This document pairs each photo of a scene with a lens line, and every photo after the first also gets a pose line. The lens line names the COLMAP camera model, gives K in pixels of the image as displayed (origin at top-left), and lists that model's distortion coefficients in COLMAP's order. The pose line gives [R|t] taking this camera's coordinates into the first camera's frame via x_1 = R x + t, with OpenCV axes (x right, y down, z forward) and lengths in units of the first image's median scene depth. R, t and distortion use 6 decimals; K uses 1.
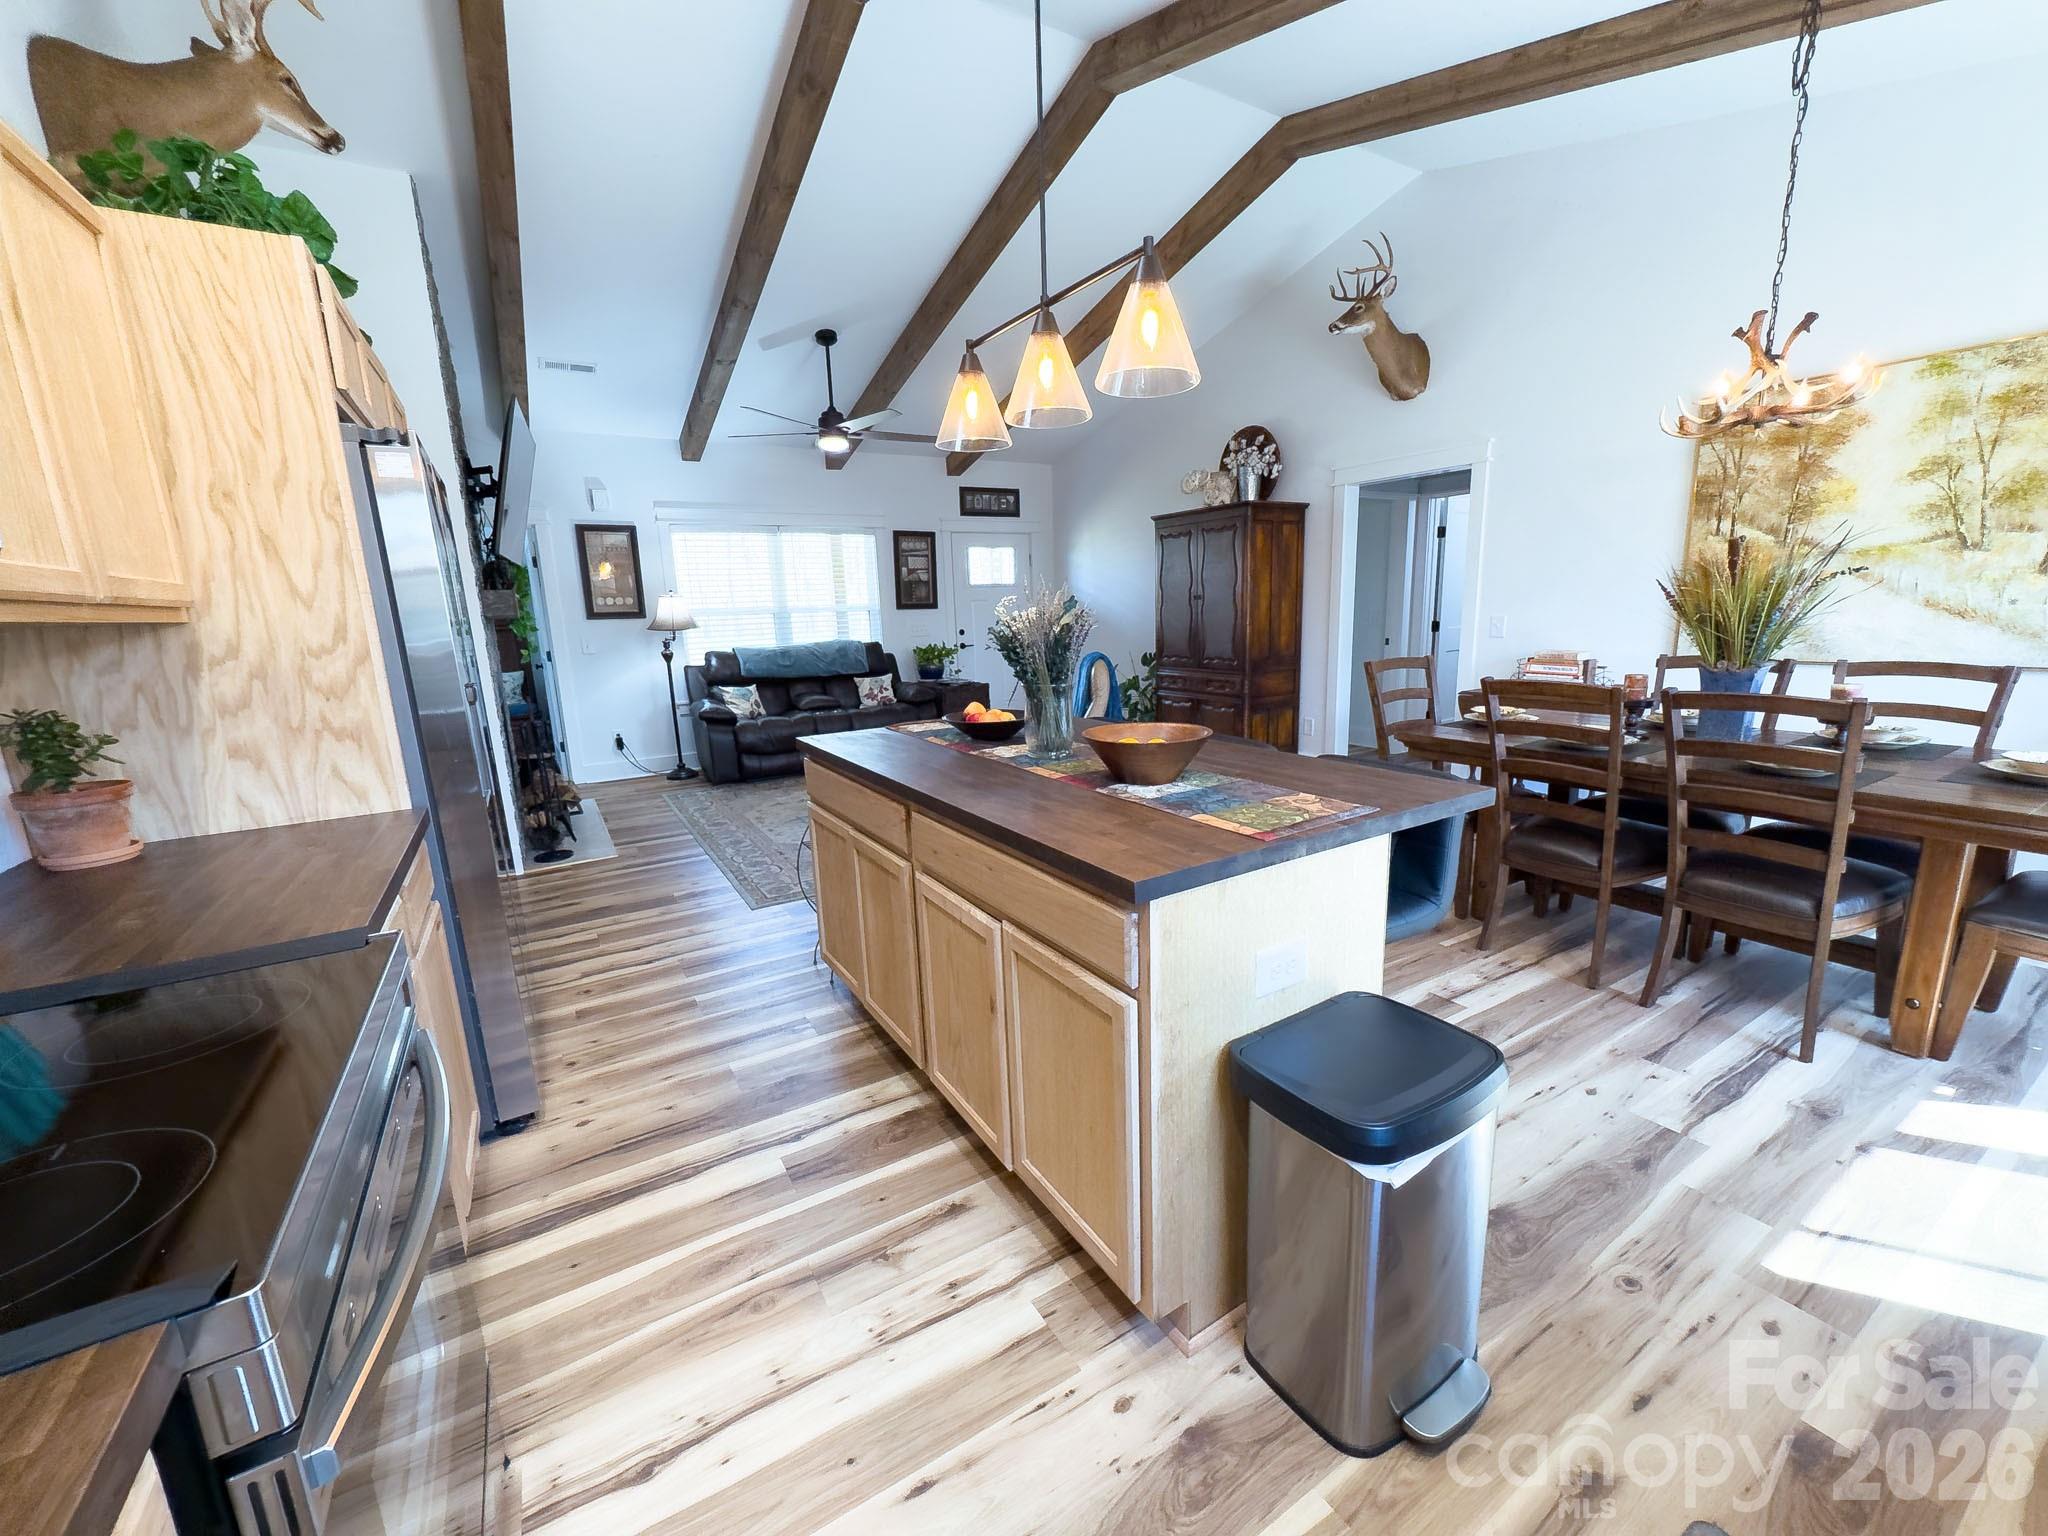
lens RADIAL K [[817.0, 0, 1031.9], [0, 817.0, 771.2], [0, 0, 1]] dist [0.000471, 0.000310]
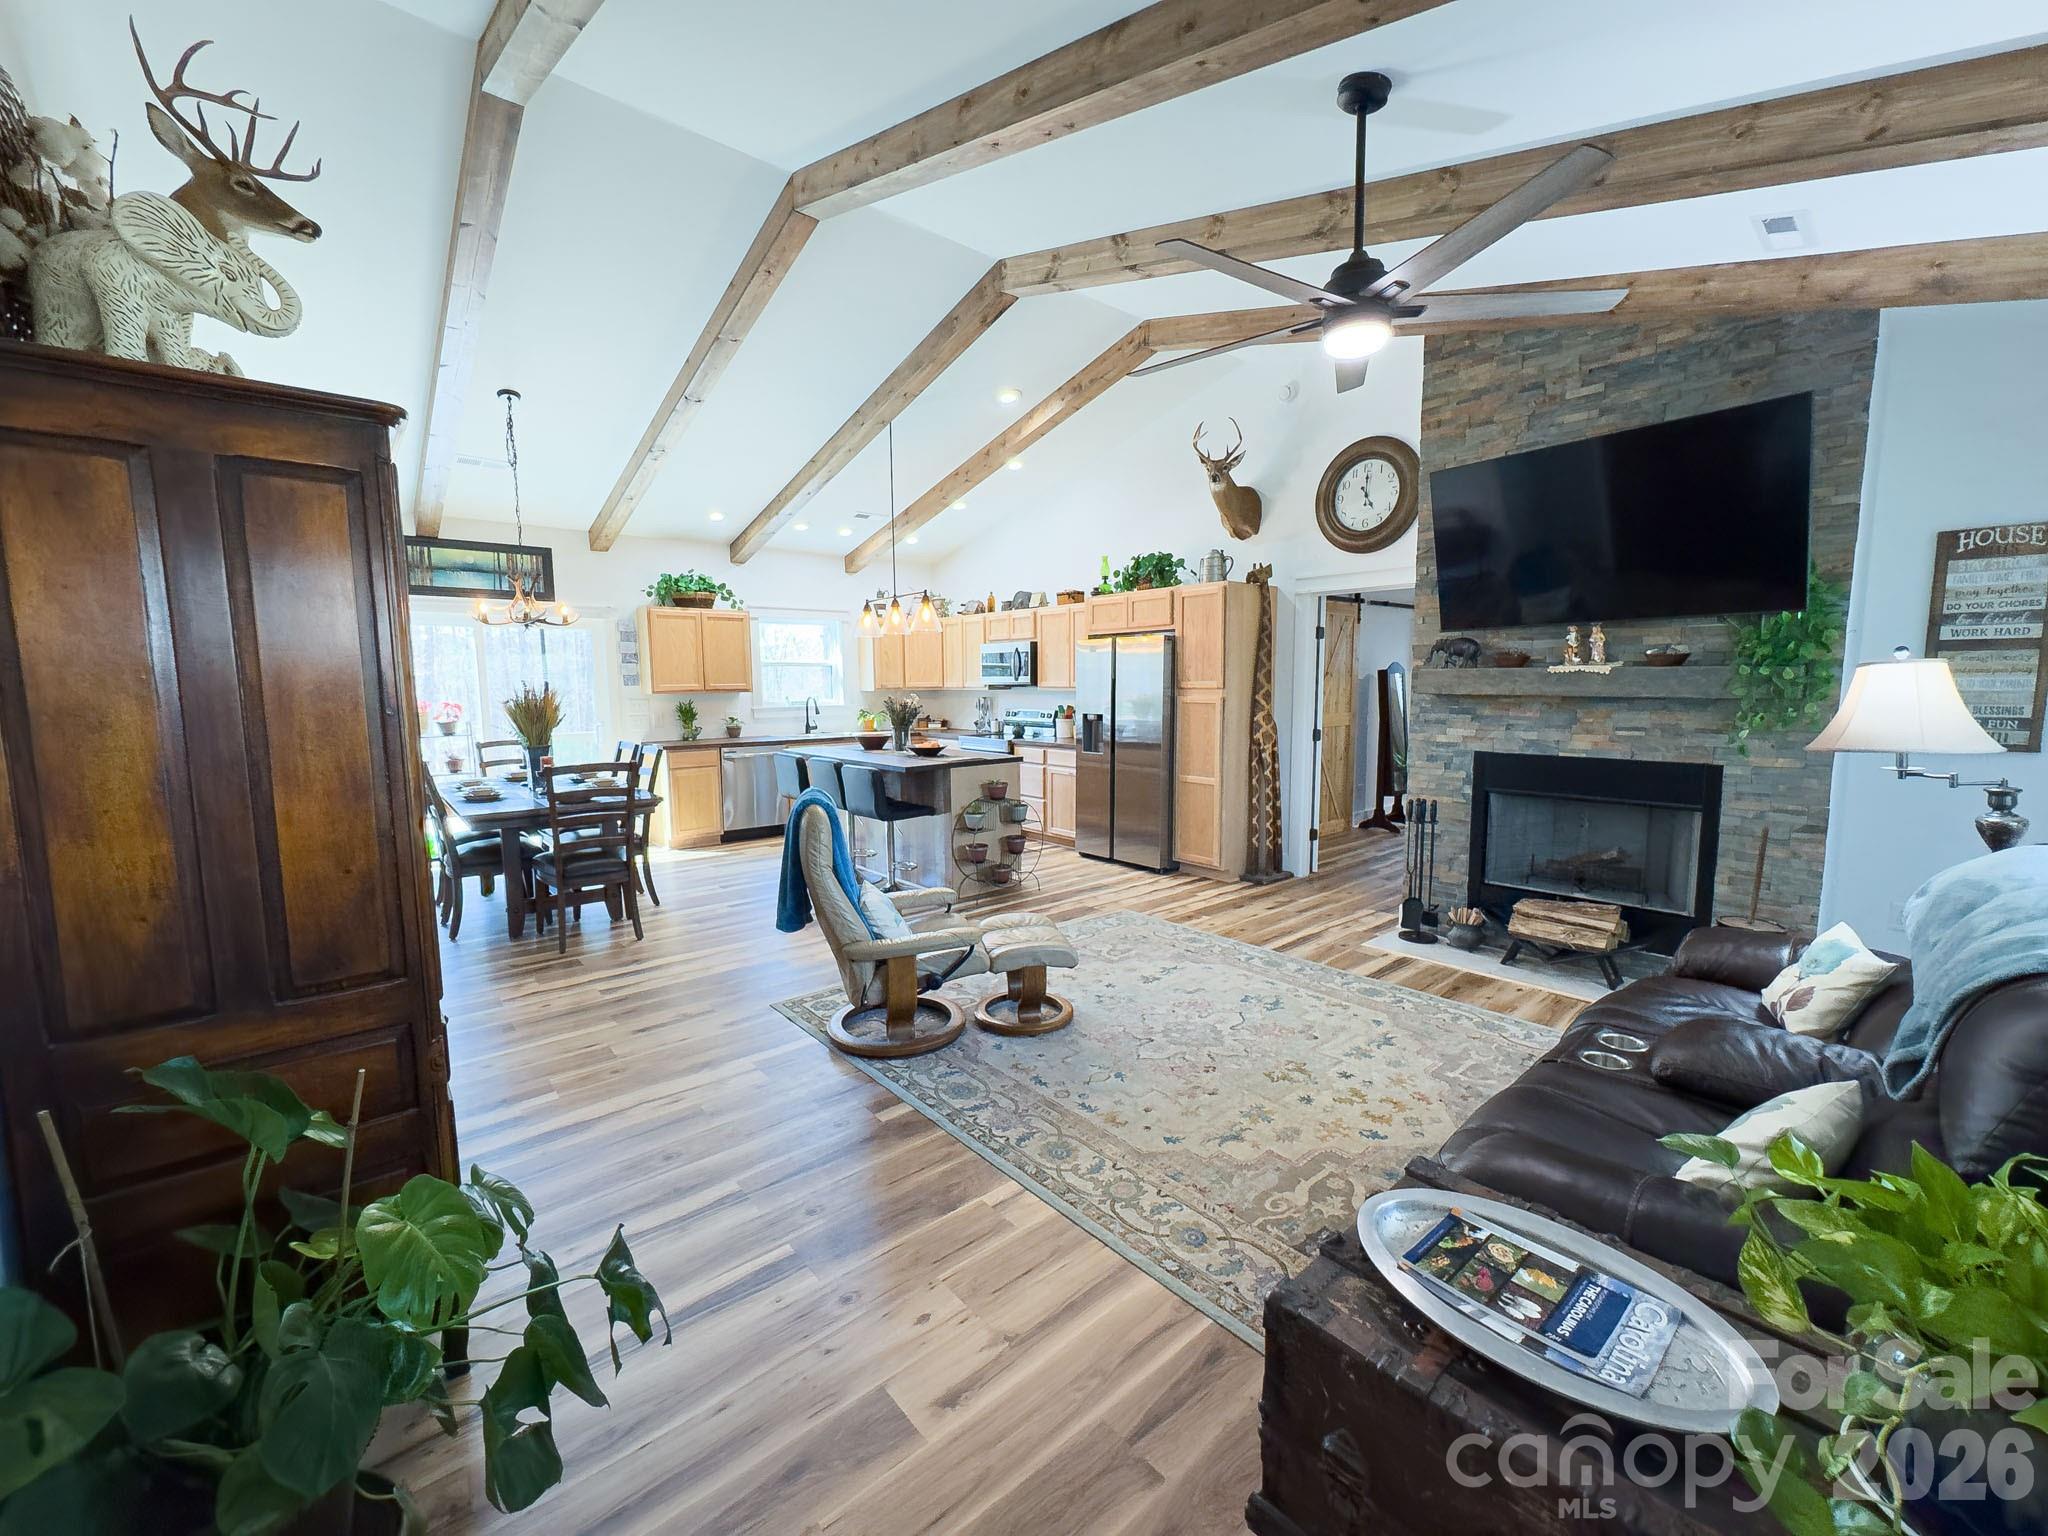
lens RADIAL K [[818.5, 0, 1026.0], [0, 818.5, 773.4], [0, 0, 1]] dist [-0.009749, 0.000348]
pose [[-0.987482, 0.056917, -0.147101, 0.014238], [0.007824, 0.949151, 0.314725, -0.582757], [0.157534, 0.309635, -0.937715, 2.640743]]
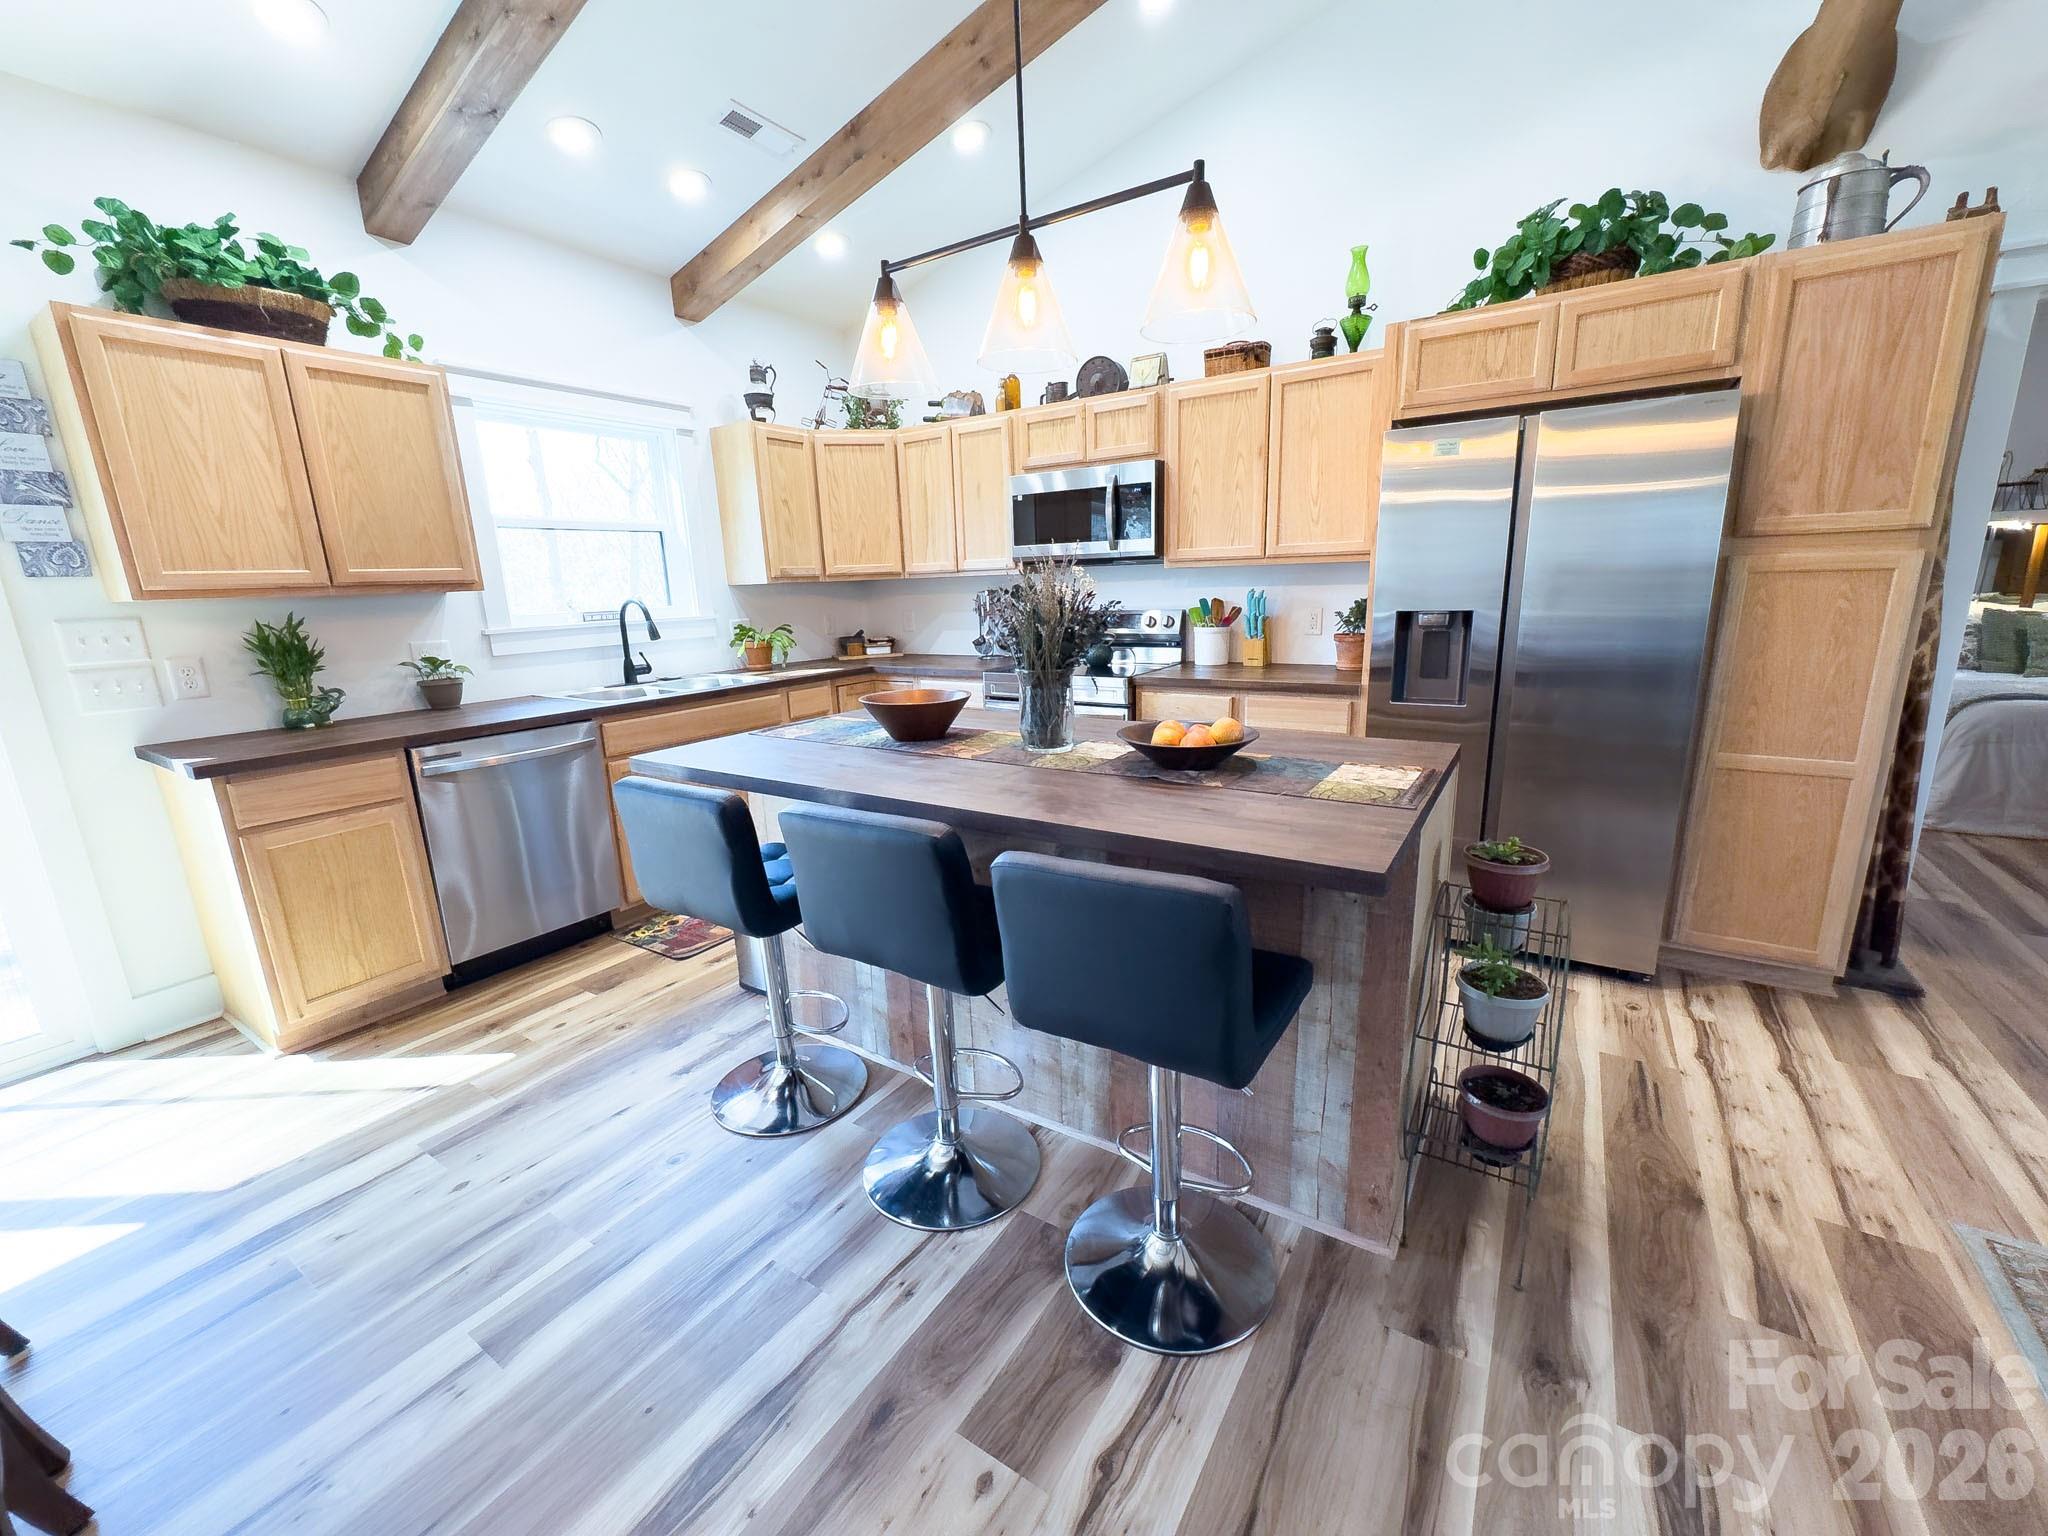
lens RADIAL K [[818.5, 0, 1026.0], [0, 818.5, 773.4], [0, 0, 1]] dist [-0.009749, 0.000348]
pose [[-0.902725, 0.159598, -0.399519, 0.293493], [-0.025415, 0.907239, 0.419847, -0.266535], [0.429466, 0.389160, -0.814932, 1.253386]]
